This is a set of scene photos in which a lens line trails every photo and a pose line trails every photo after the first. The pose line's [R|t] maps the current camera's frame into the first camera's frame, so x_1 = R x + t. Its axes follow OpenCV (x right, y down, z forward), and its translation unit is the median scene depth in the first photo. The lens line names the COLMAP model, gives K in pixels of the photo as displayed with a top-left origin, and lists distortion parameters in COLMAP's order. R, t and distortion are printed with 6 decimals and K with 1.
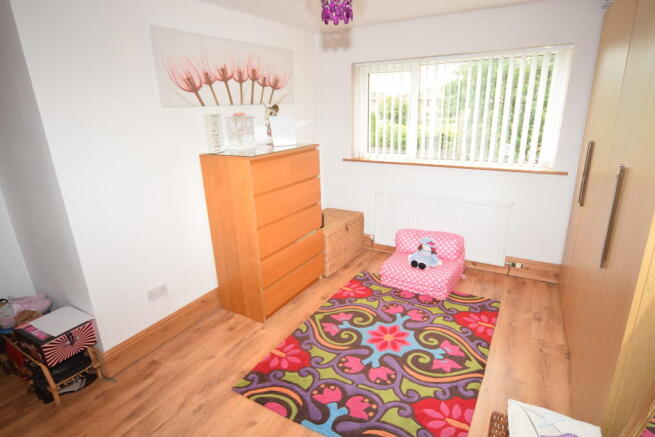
lens RADIAL K [[353.5, 0, 330.3], [0, 353.5, 217.4], [0, 0, 1]] dist [0.000035, -0.000079]
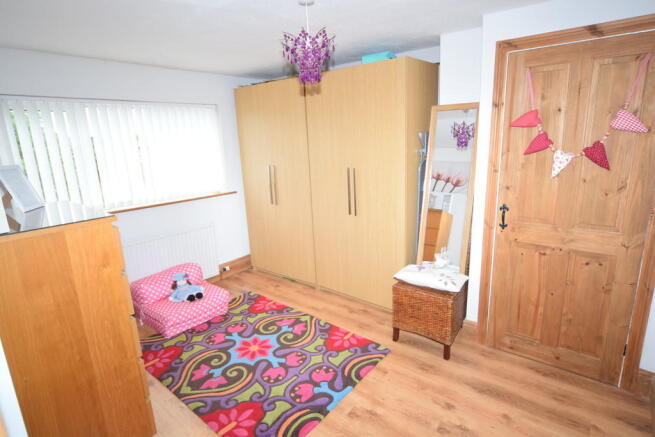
lens RADIAL K [[353.5, 0, 330.3], [0, 353.5, 217.4], [0, 0, 1]] dist [0.000035, -0.000079]
pose [[0.150428, -0.197995, 0.968592, -0.784992], [0.330410, 0.933471, 0.139501, -0.116291], [-0.931773, 0.299047, 0.205840, 0.426217]]
